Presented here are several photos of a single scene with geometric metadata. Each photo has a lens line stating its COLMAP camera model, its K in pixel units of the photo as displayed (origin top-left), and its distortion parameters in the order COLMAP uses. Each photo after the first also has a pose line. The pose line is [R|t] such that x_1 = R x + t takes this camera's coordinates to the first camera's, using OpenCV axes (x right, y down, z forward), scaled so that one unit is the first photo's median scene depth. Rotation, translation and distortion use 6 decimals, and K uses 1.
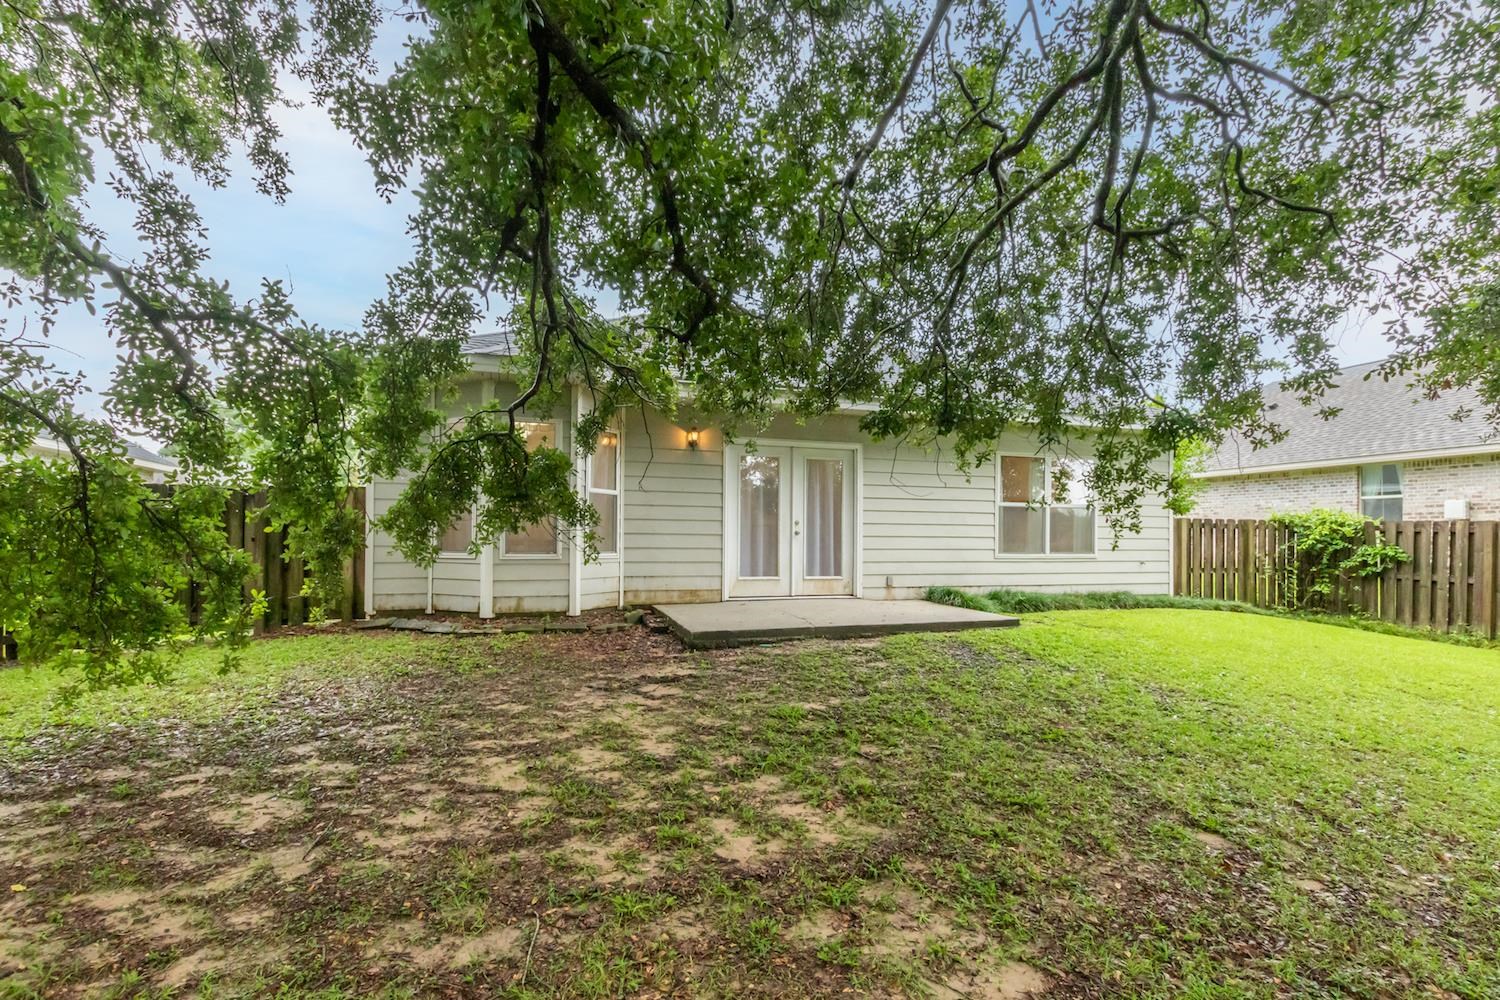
lens RADIAL K [[698.1, 0, 748.7], [0, 698.1, 535.2], [0, 0, 1]] dist [-0.000576, 0.000021]
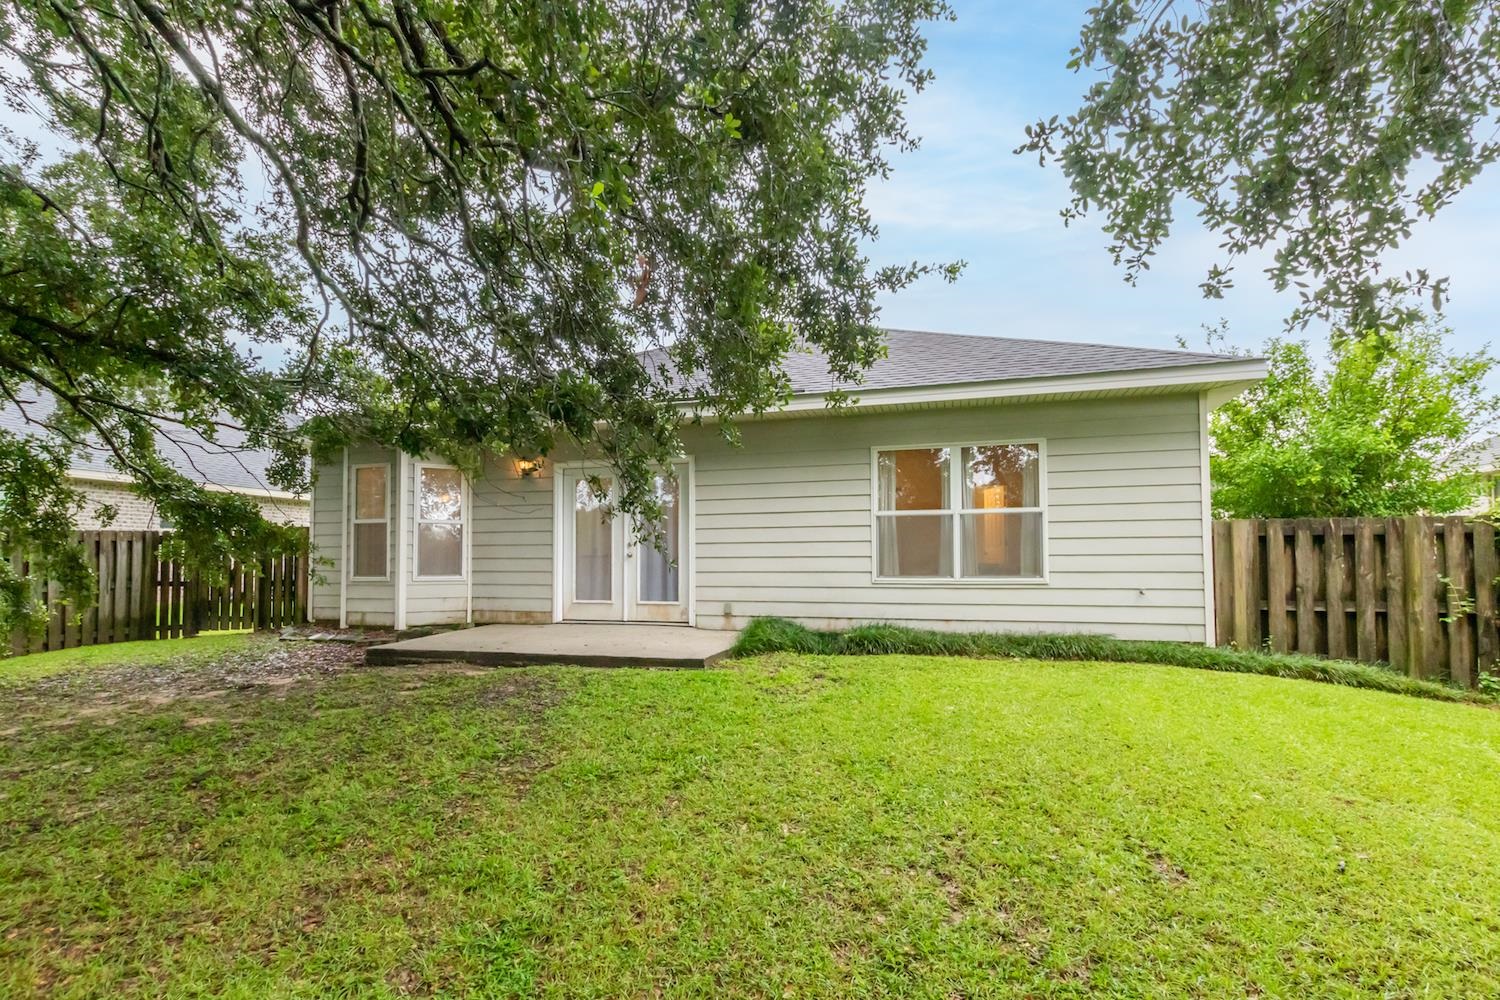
lens RADIAL K [[698.1, 0, 748.7], [0, 698.1, 535.2], [0, 0, 1]] dist [-0.000576, 0.000021]
pose [[0.851595, -0.028304, -0.523435, 0.685681], [0.007689, 0.999108, -0.041515, 0.011668], [0.524143, 0.031329, 0.851054, 0.281850]]
